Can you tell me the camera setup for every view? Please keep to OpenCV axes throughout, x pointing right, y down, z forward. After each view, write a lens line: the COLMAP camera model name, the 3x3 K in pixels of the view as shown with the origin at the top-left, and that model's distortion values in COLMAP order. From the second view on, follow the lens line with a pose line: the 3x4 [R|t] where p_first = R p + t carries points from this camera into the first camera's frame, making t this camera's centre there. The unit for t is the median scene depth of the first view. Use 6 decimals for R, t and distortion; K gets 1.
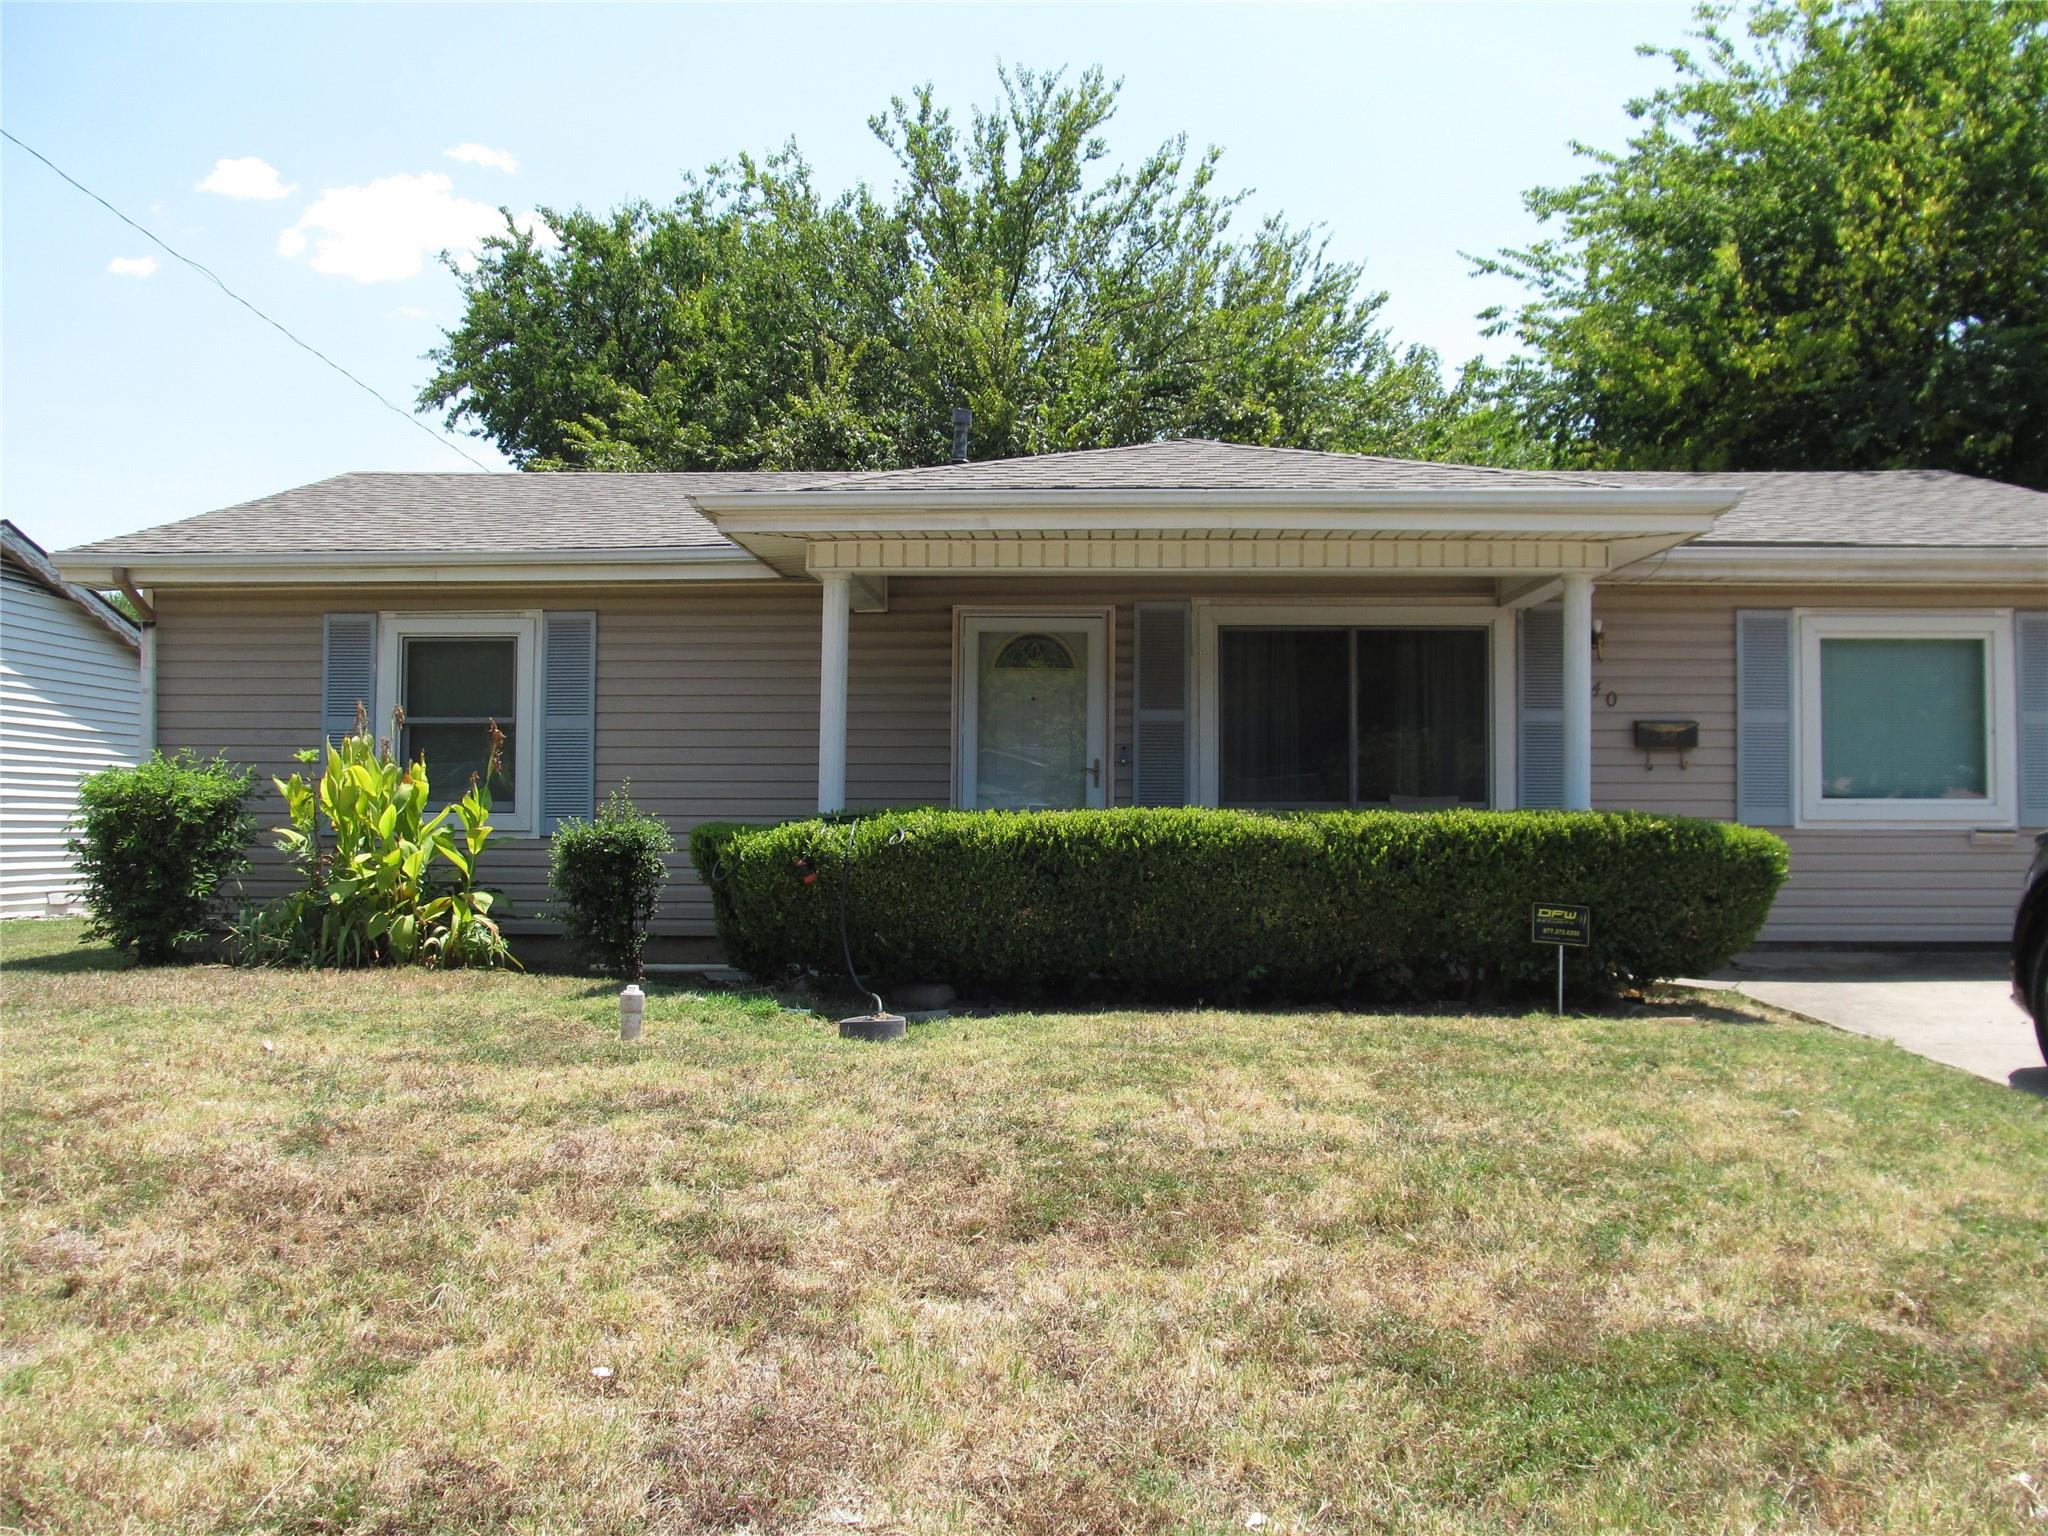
lens RADIAL K [[1733.8, 0, 992.3], [0, 1733.8, 751.7], [0, 0, 1]] dist [-0.079484, 0.003321]
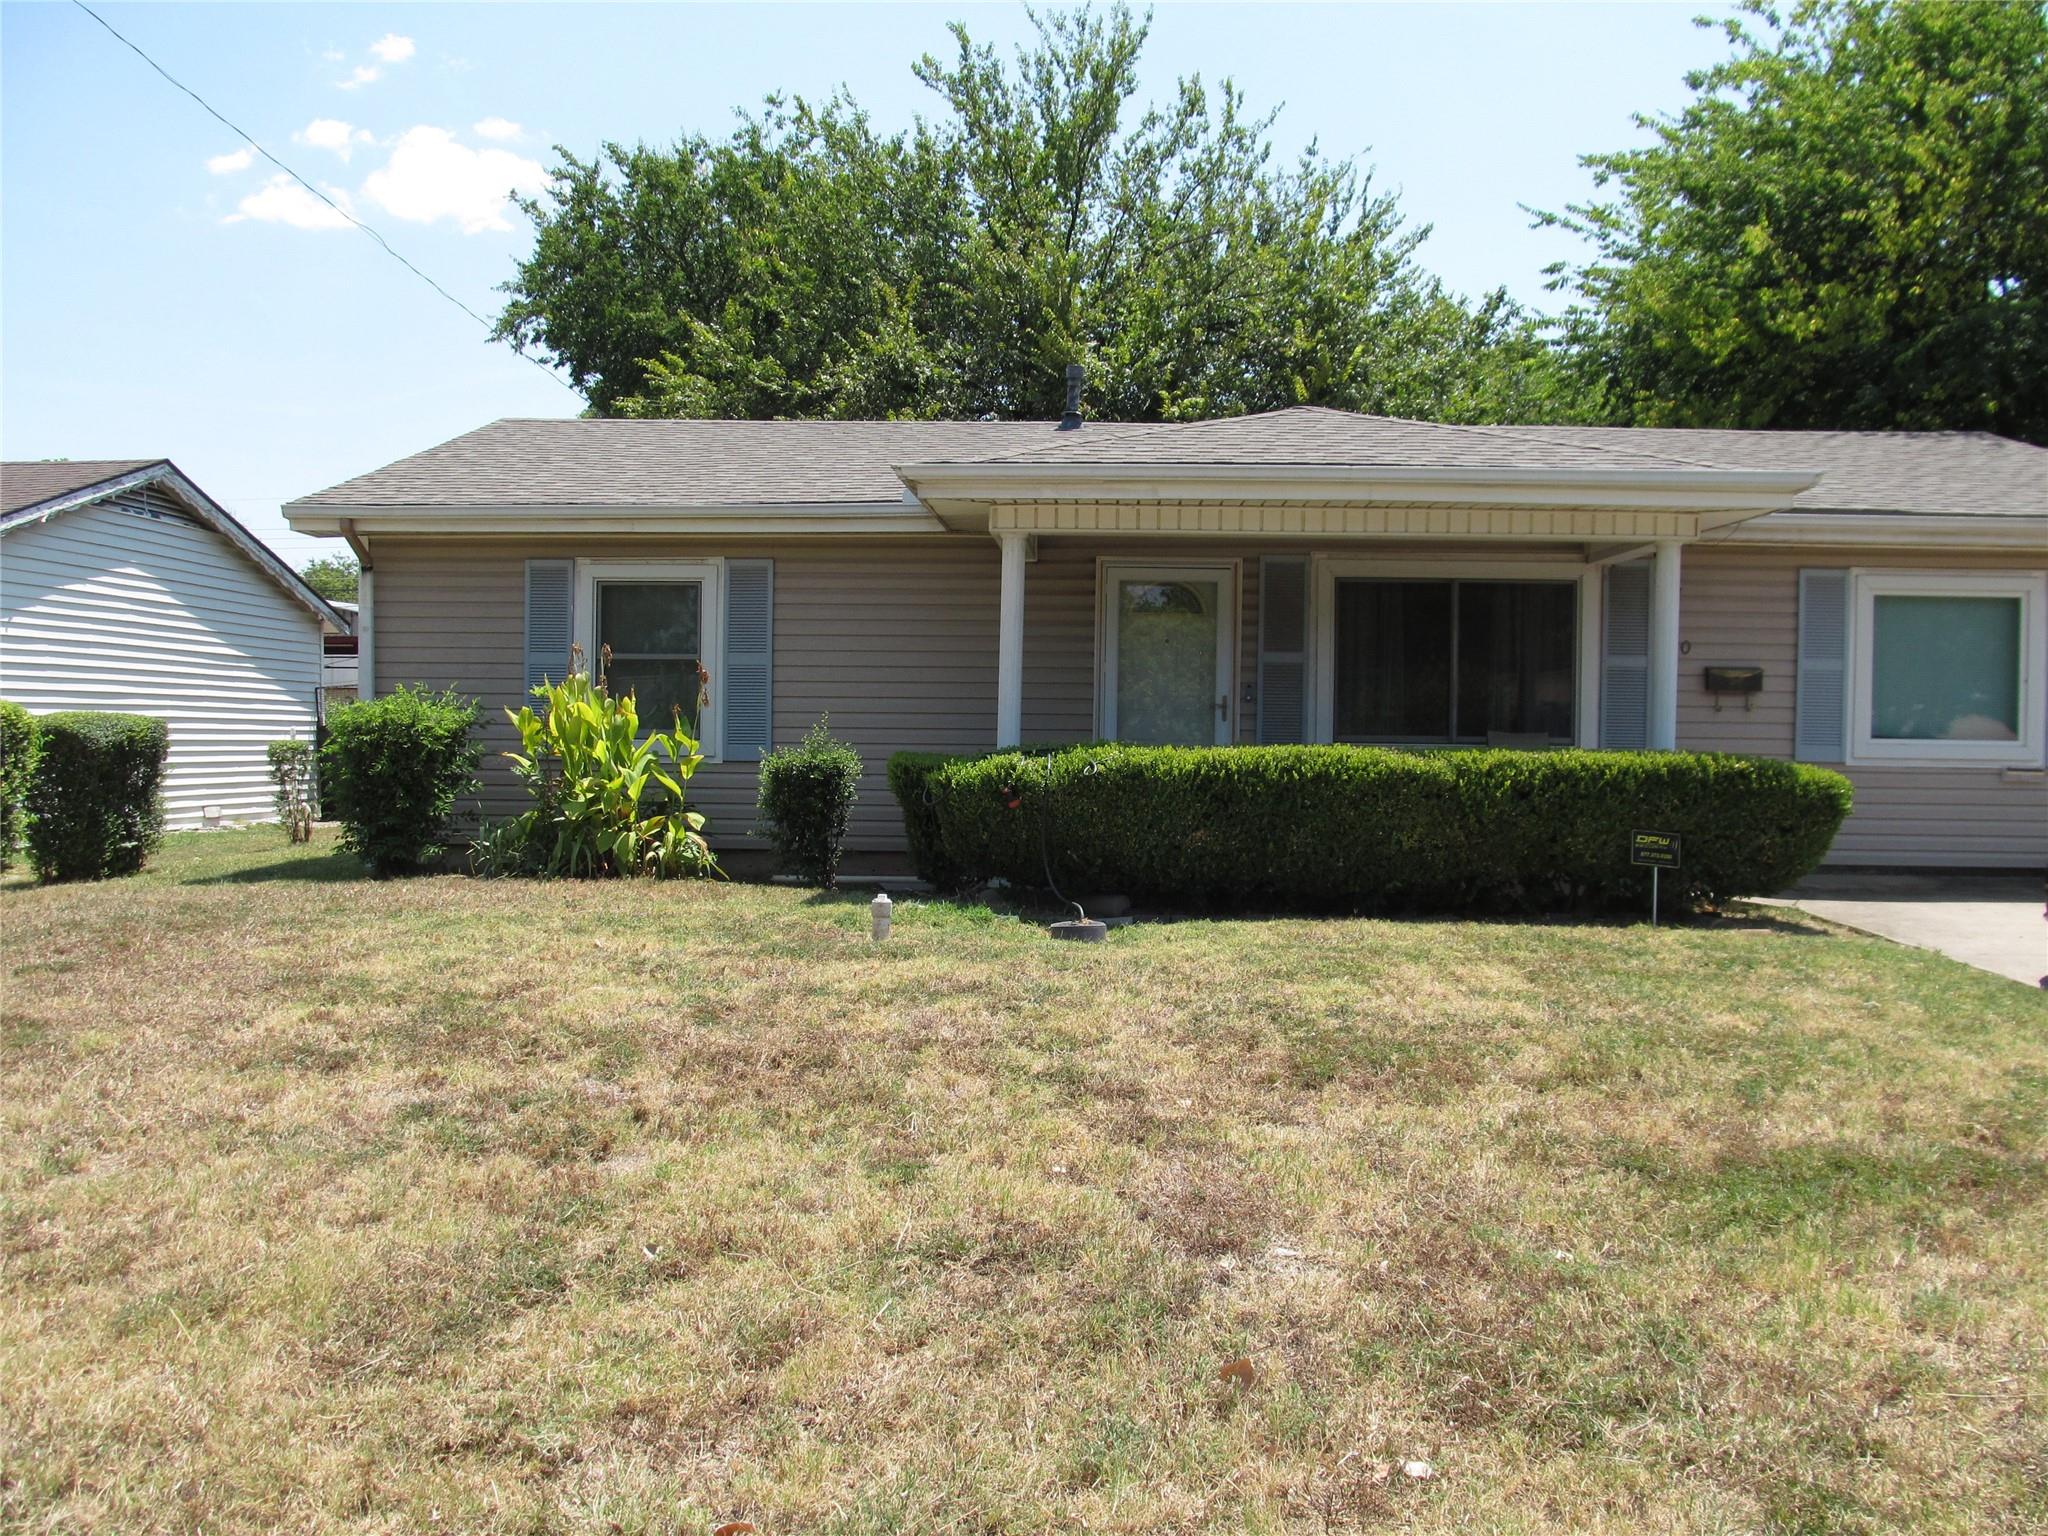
lens RADIAL K [[1674.1, 0, 1024.0], [0, 1674.1, 768.0], [0, 0, 1]] dist [-0.081788, 0.002322]
pose [[0.999928, 0.008551, -0.008365, -0.126907], [-0.008062, 0.998352, 0.056816, -0.020845], [0.008837, -0.056744, 0.998350, -0.172041]]
